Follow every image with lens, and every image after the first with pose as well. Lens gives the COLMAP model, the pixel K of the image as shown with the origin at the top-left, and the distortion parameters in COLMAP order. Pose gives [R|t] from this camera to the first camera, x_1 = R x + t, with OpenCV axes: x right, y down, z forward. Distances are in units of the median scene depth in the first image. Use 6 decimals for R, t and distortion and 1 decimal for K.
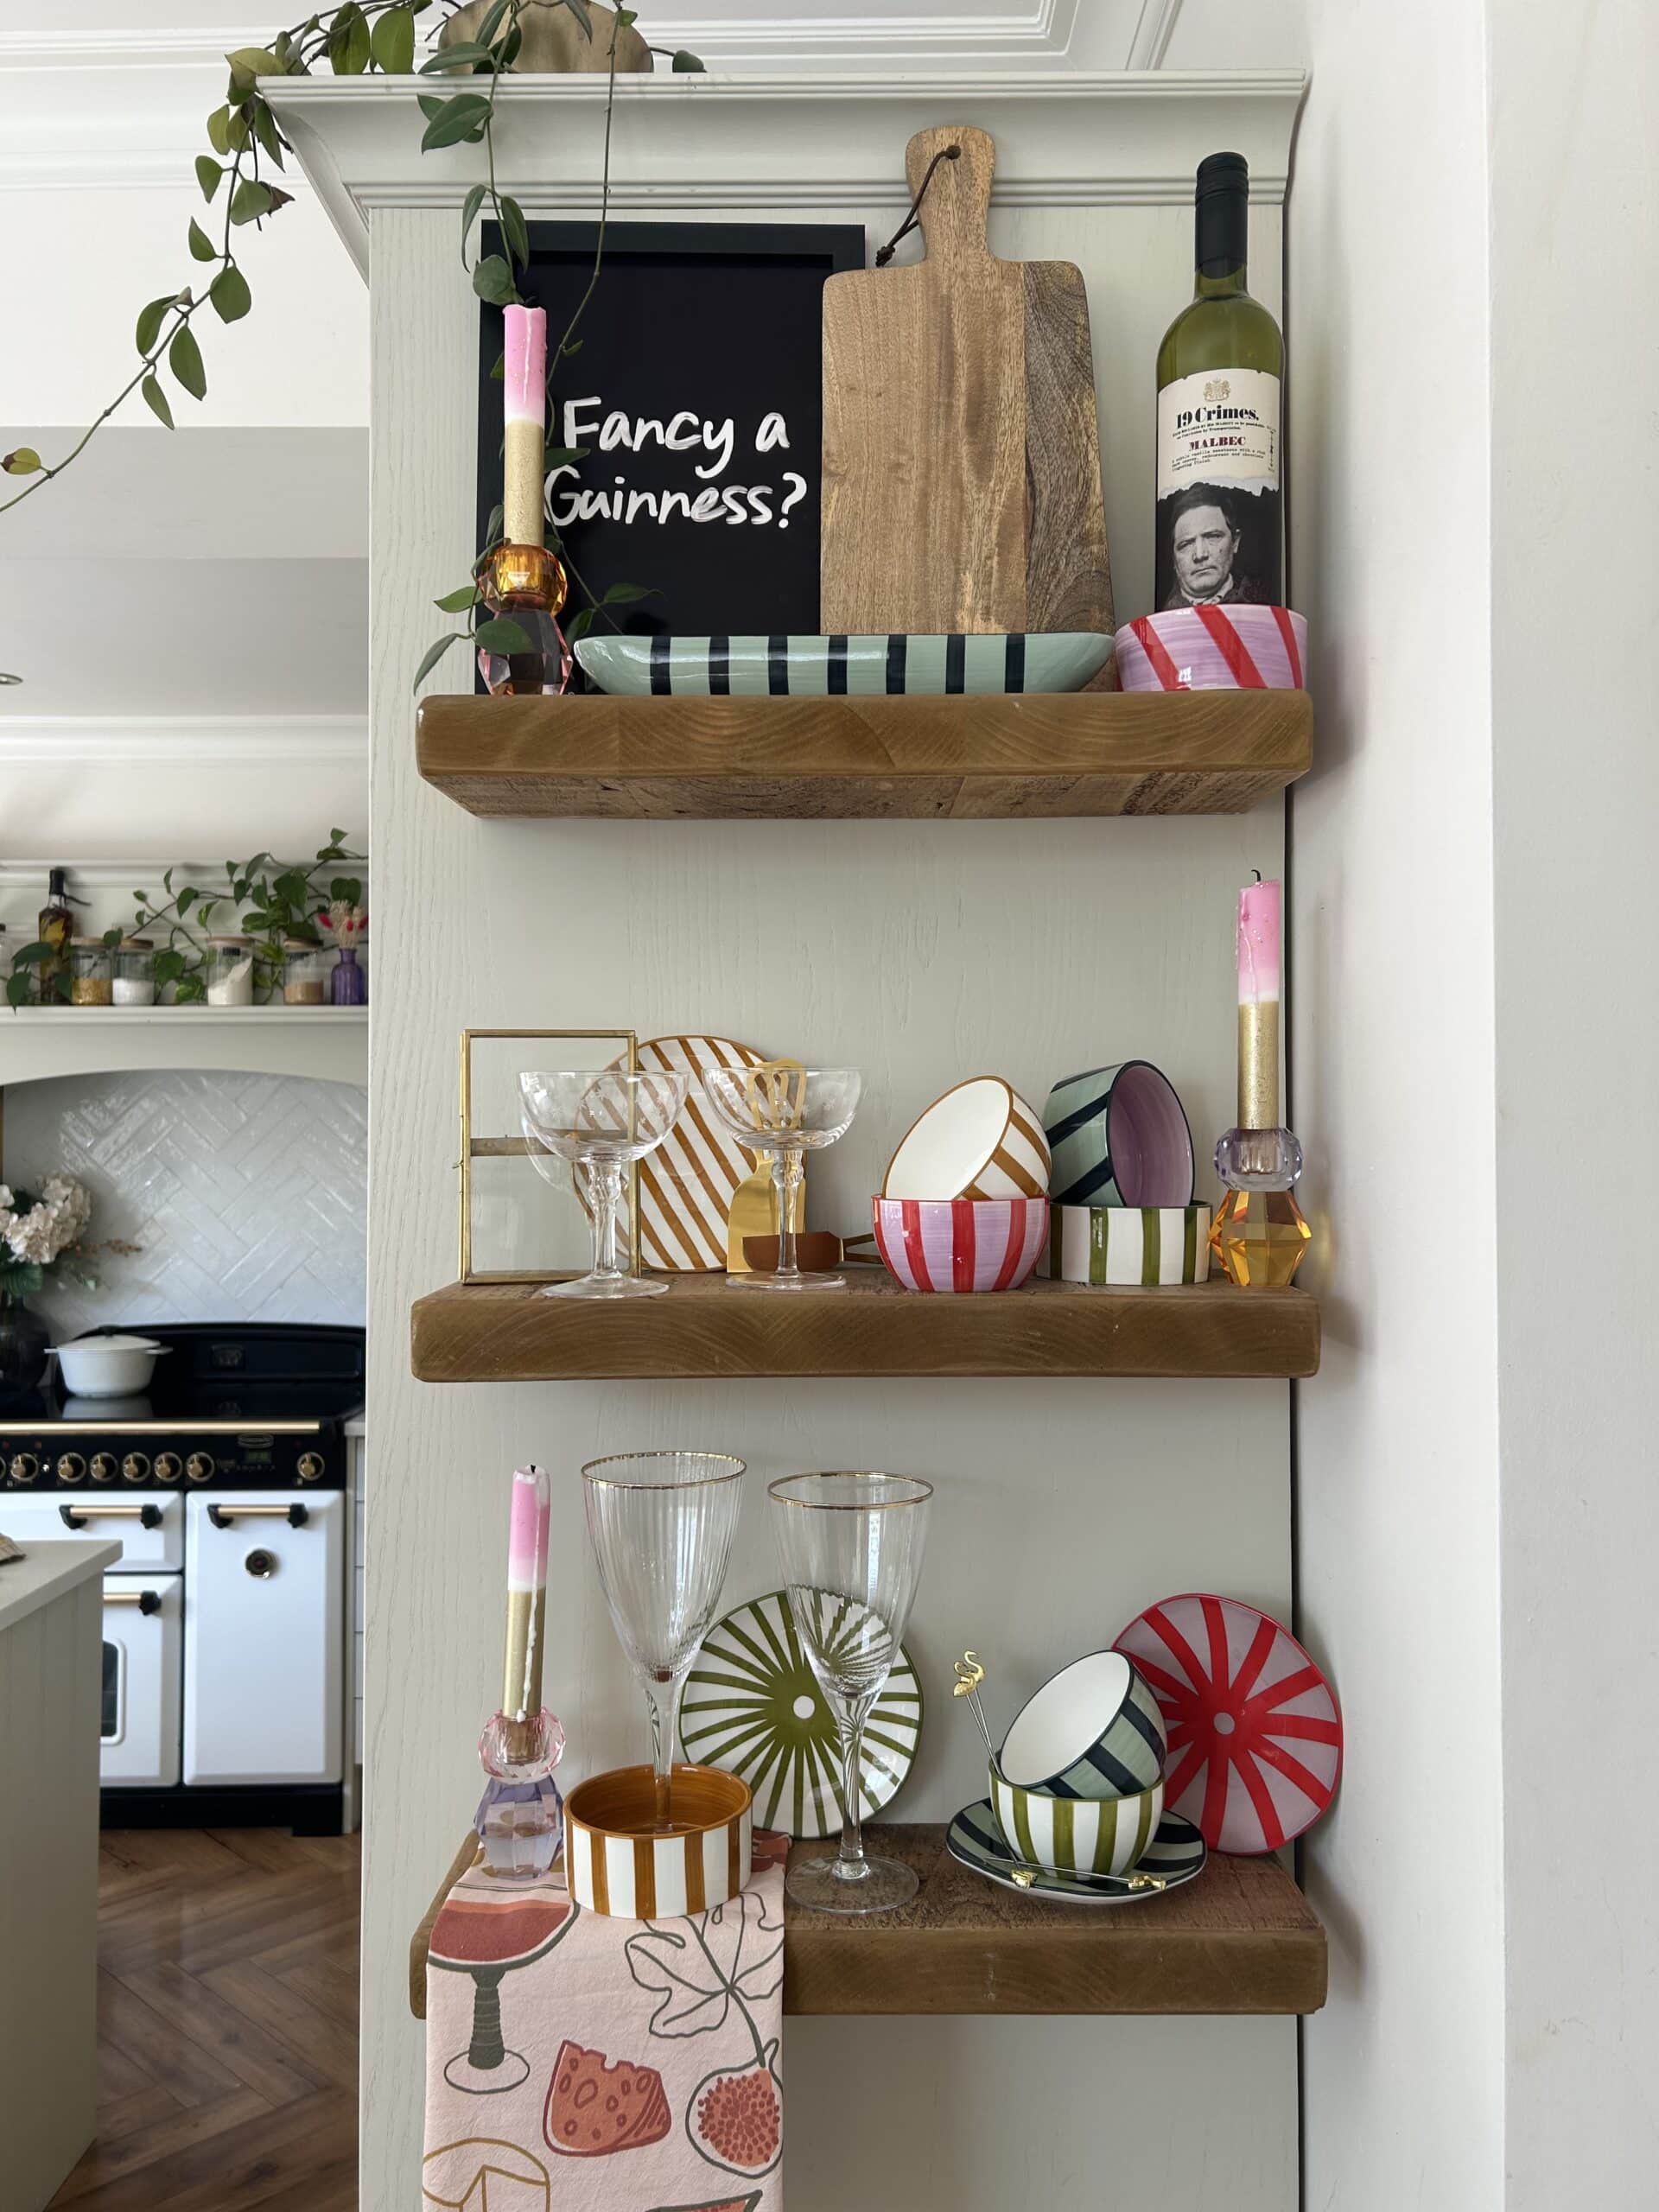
lens RADIAL K [[1684.2, 0, 829.5], [0, 1684.2, 1106.0], [0, 0, 1]] dist [0.005064, 0.003500]
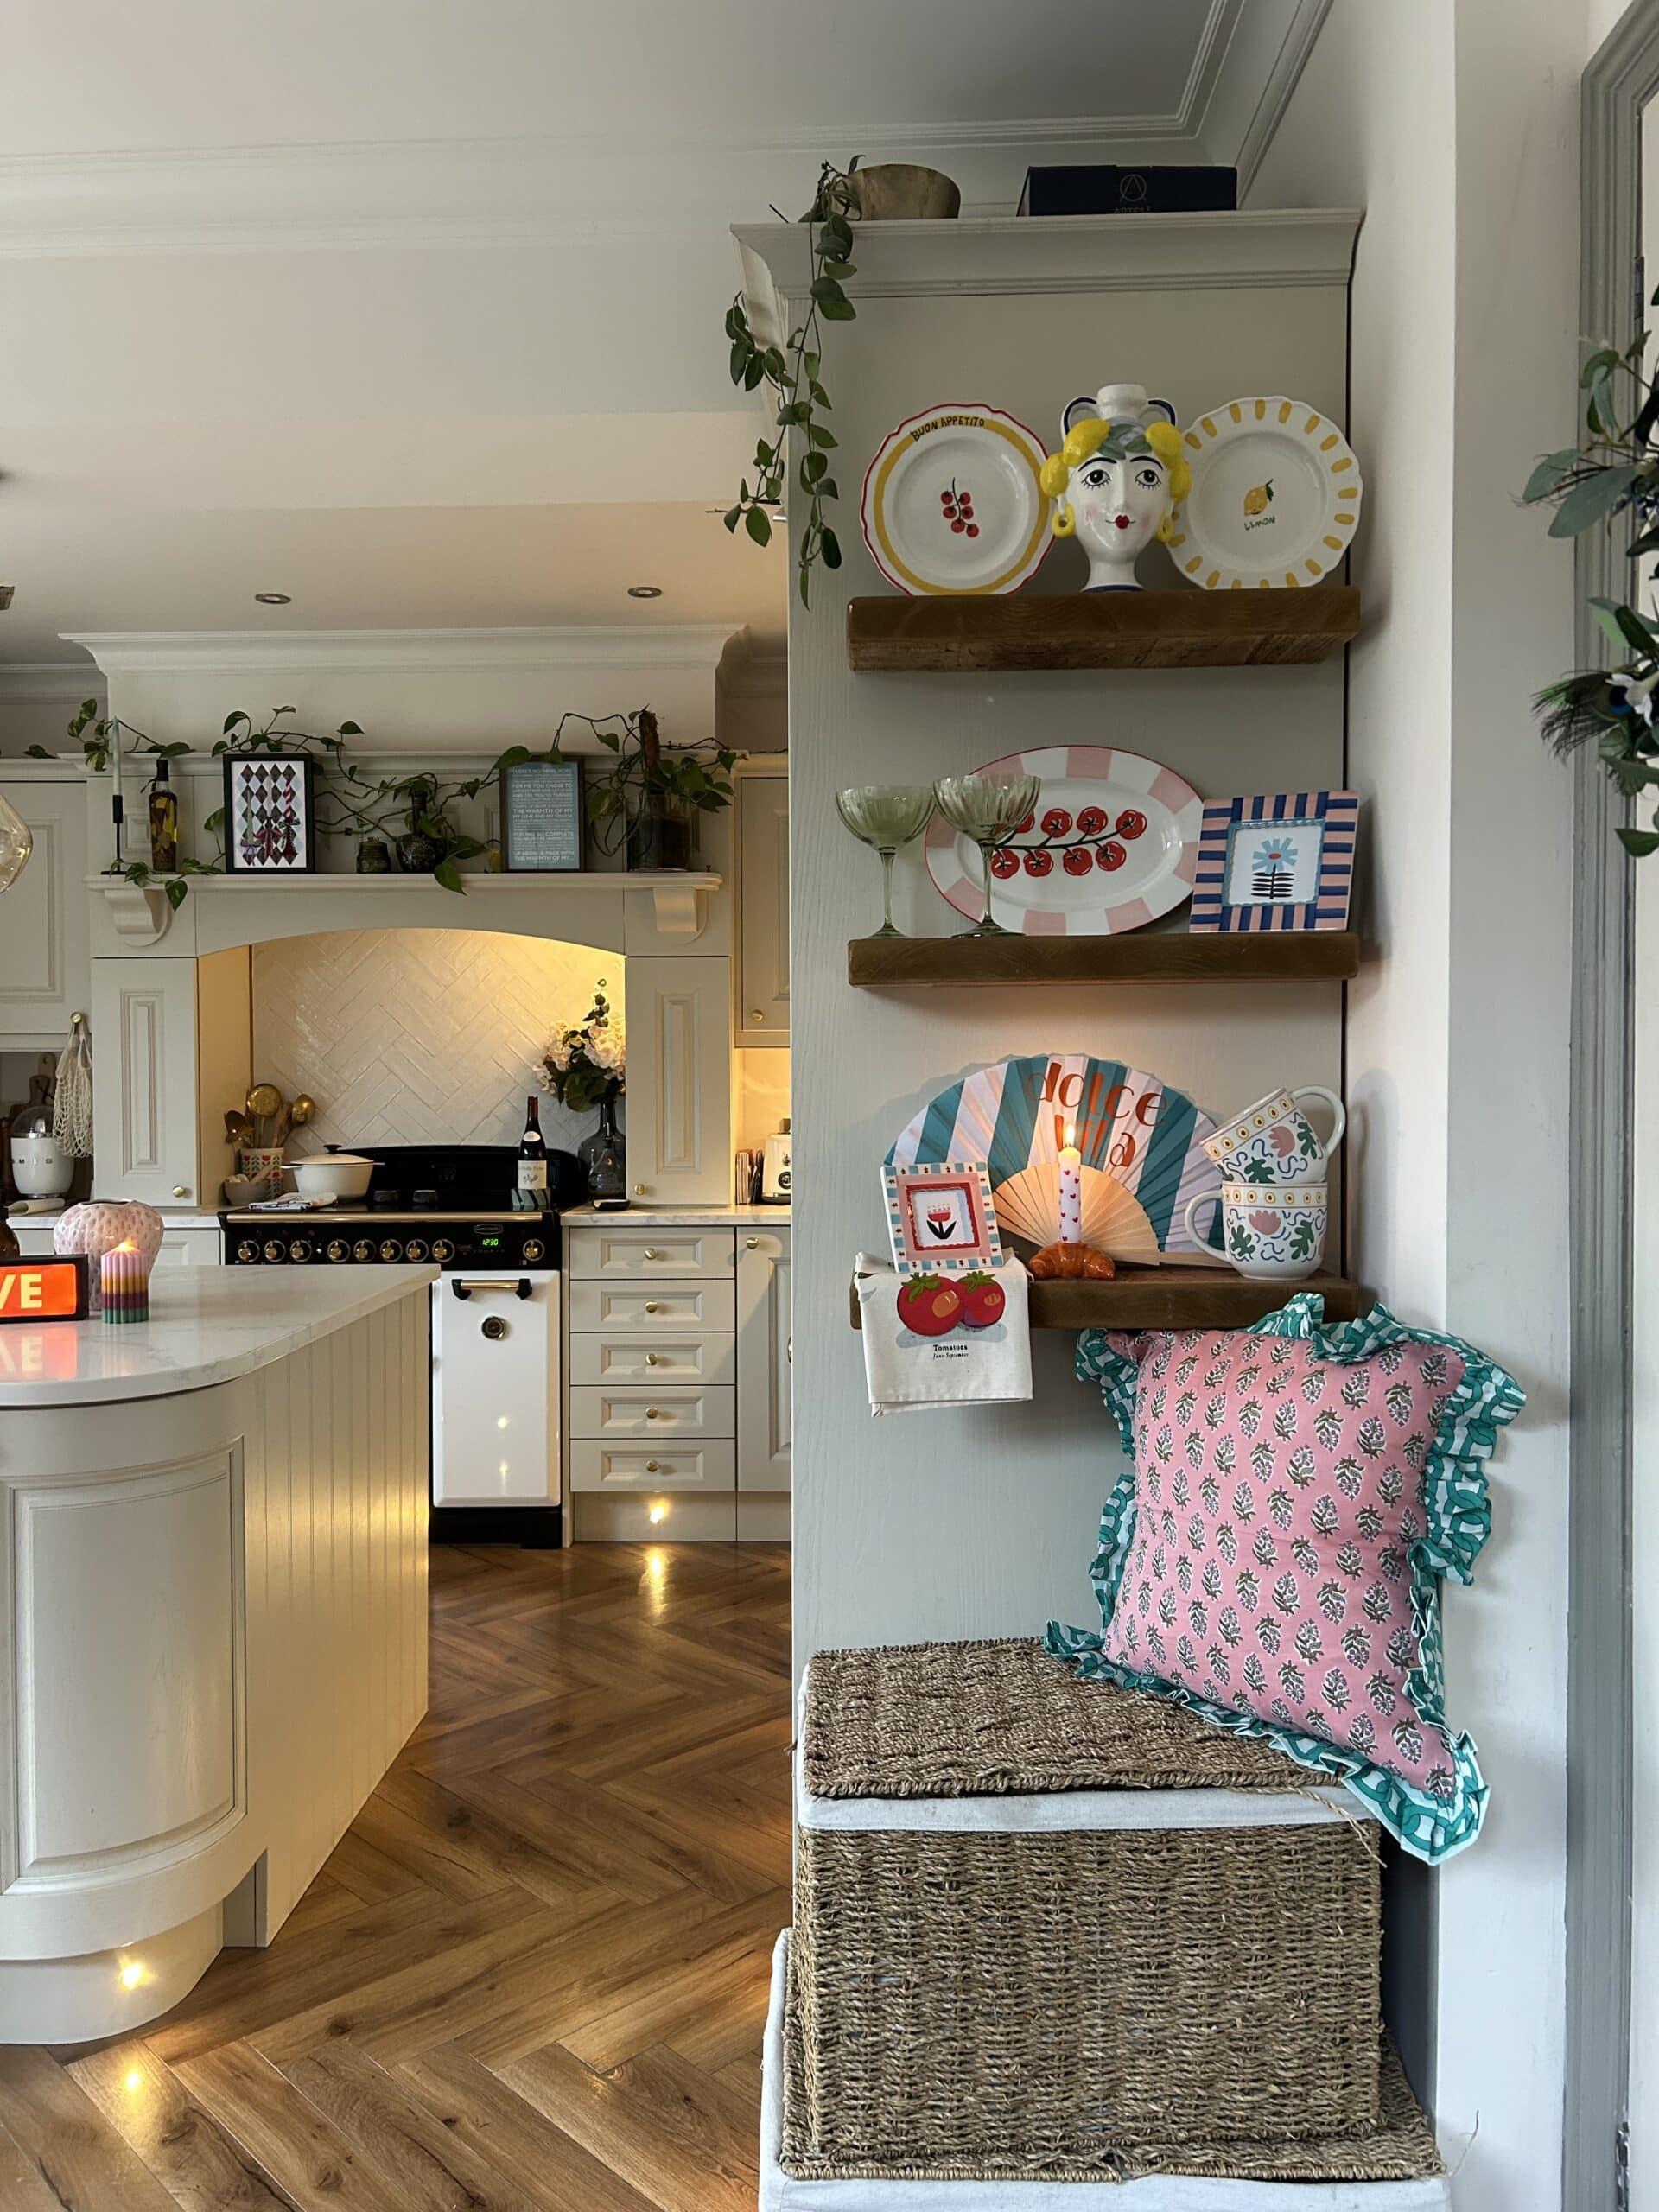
lens RADIAL K [[1684.2, 0, 829.5], [0, 1684.2, 1106.0], [0, 0, 1]] dist [0.005064, 0.003500]
pose [[0.999532, -0.000405, -0.030578, -0.056526], [0.001730, 0.999060, 0.043310, 0.057602], [0.030532, -0.043342, 0.998594, -0.211193]]
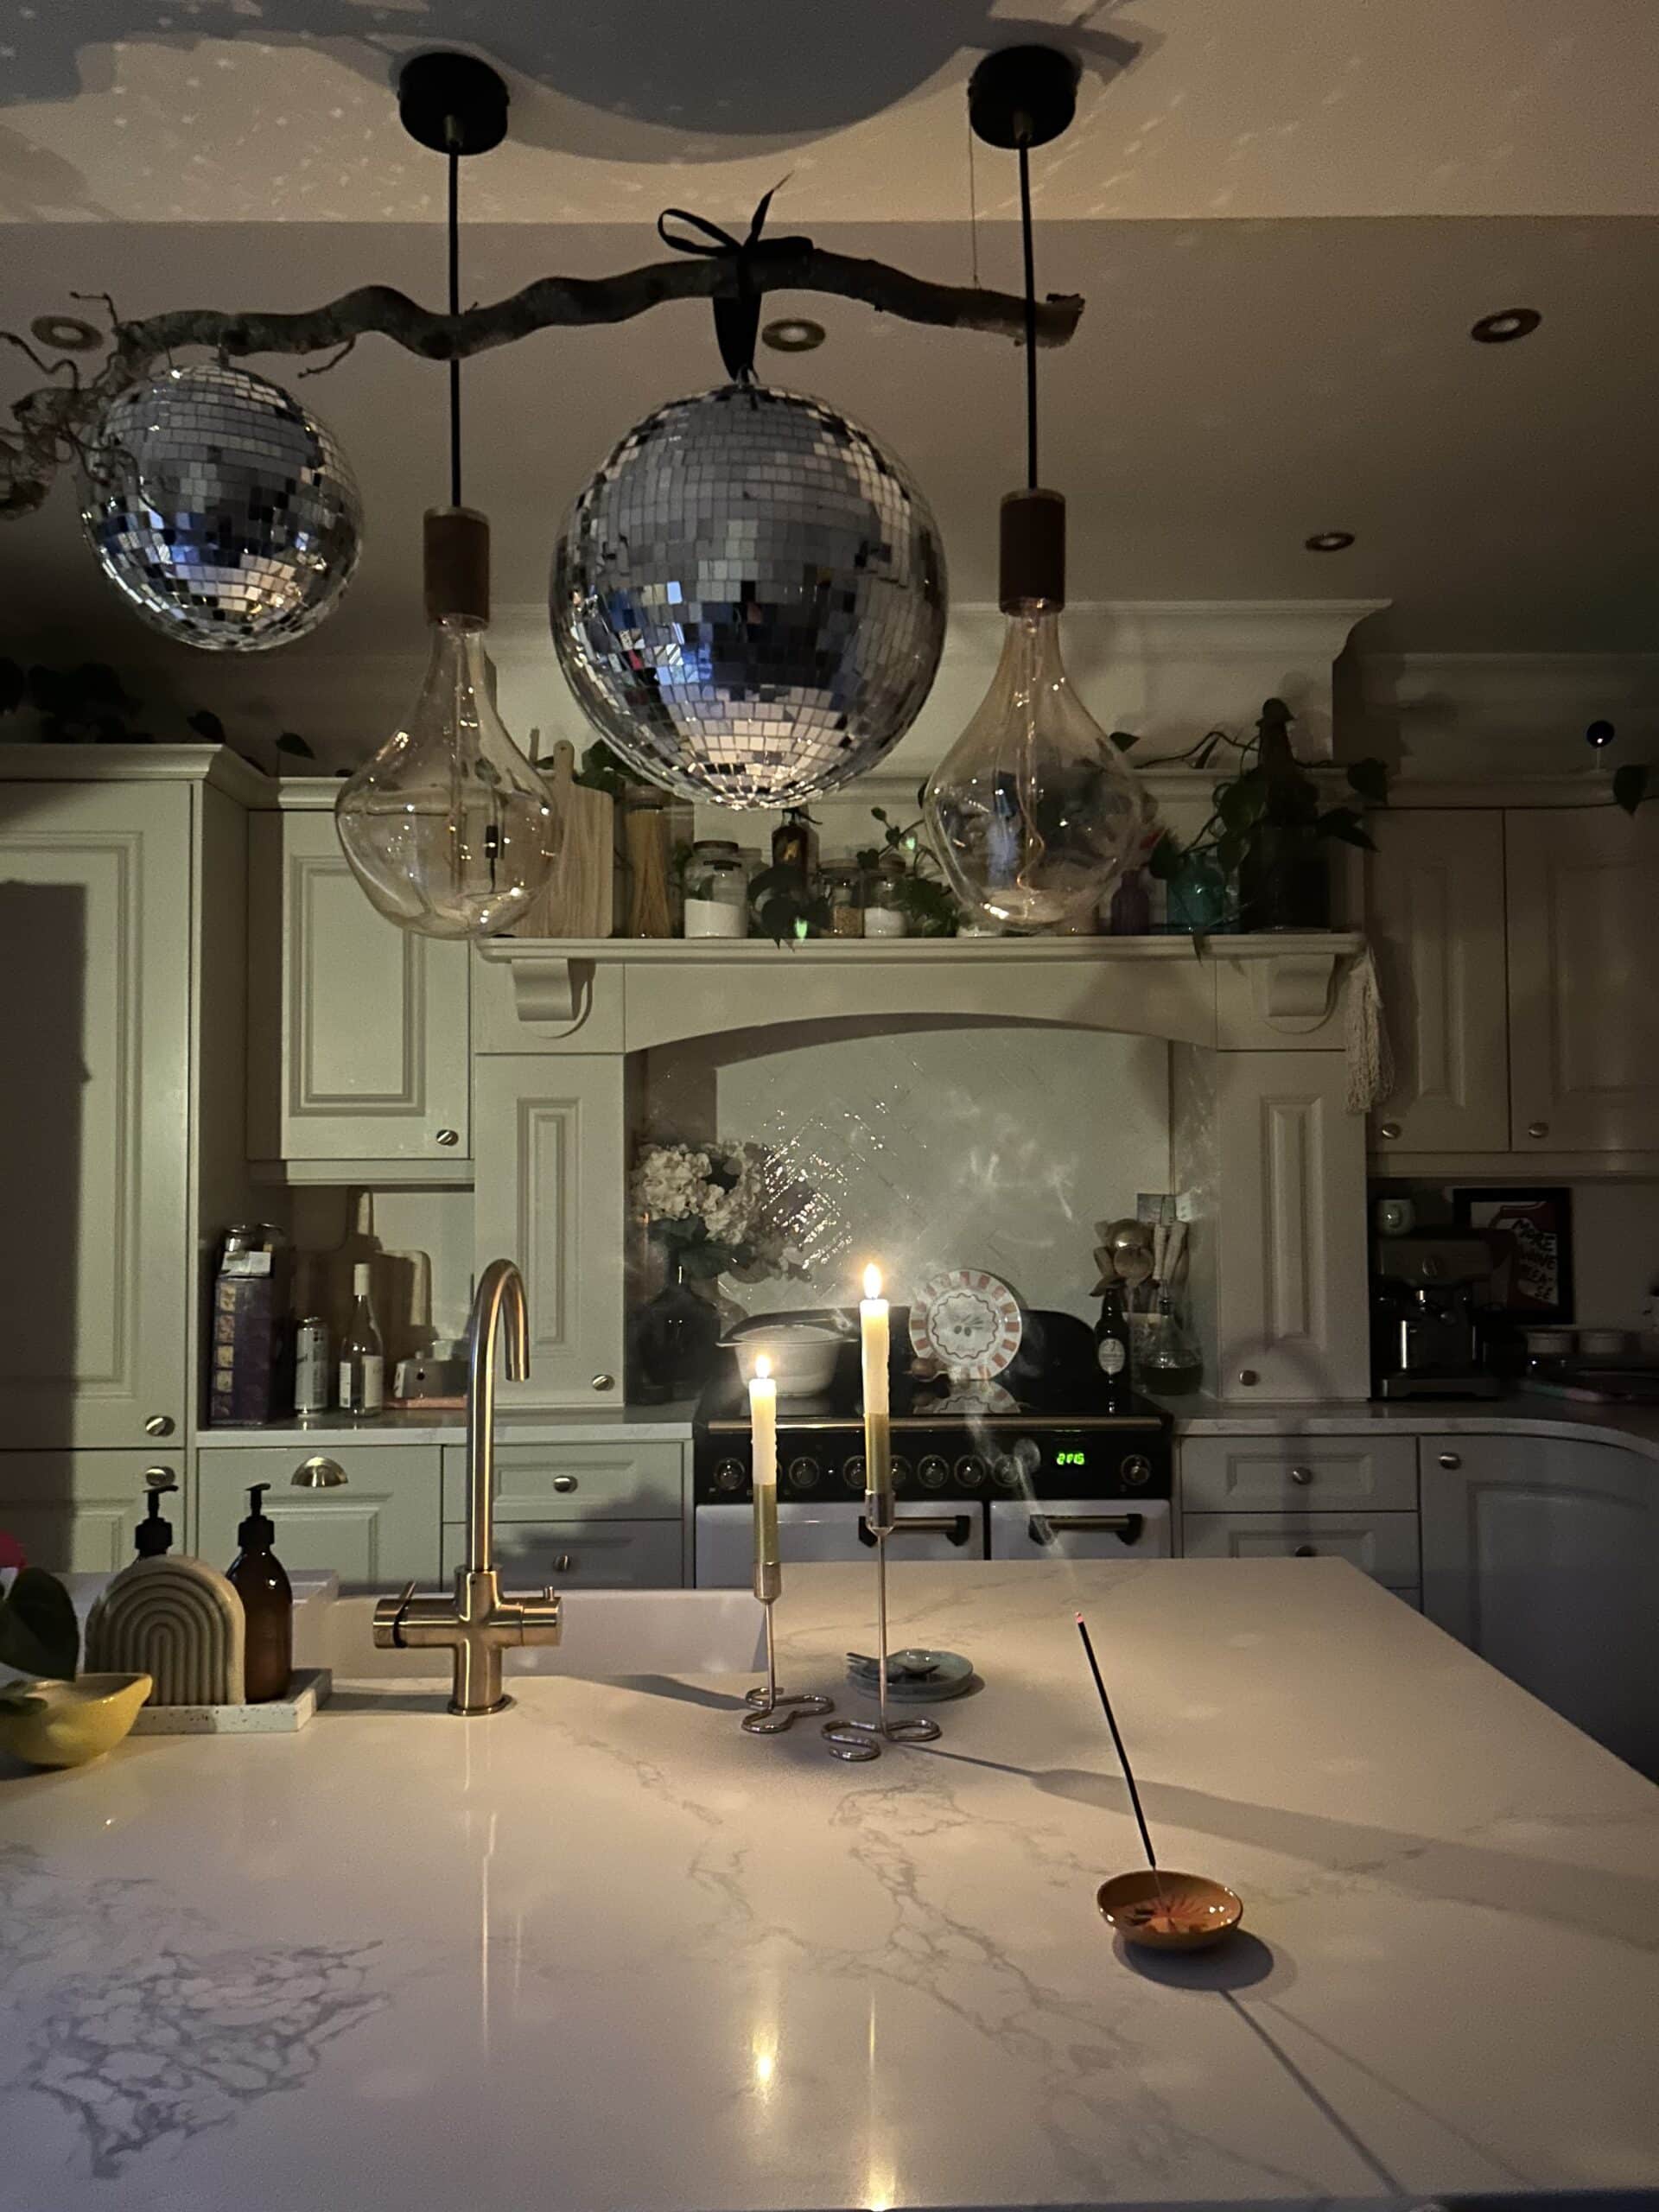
lens RADIAL K [[1684.2, 0, 829.5], [0, 1684.2, 1106.0], [0, 0, 1]] dist [0.005064, 0.003500]
pose [[0.999661, -0.011741, -0.023254, -0.450506], [0.011359, 0.999799, -0.016491, 0.042854], [0.023443, 0.016221, 0.999594, 0.143152]]
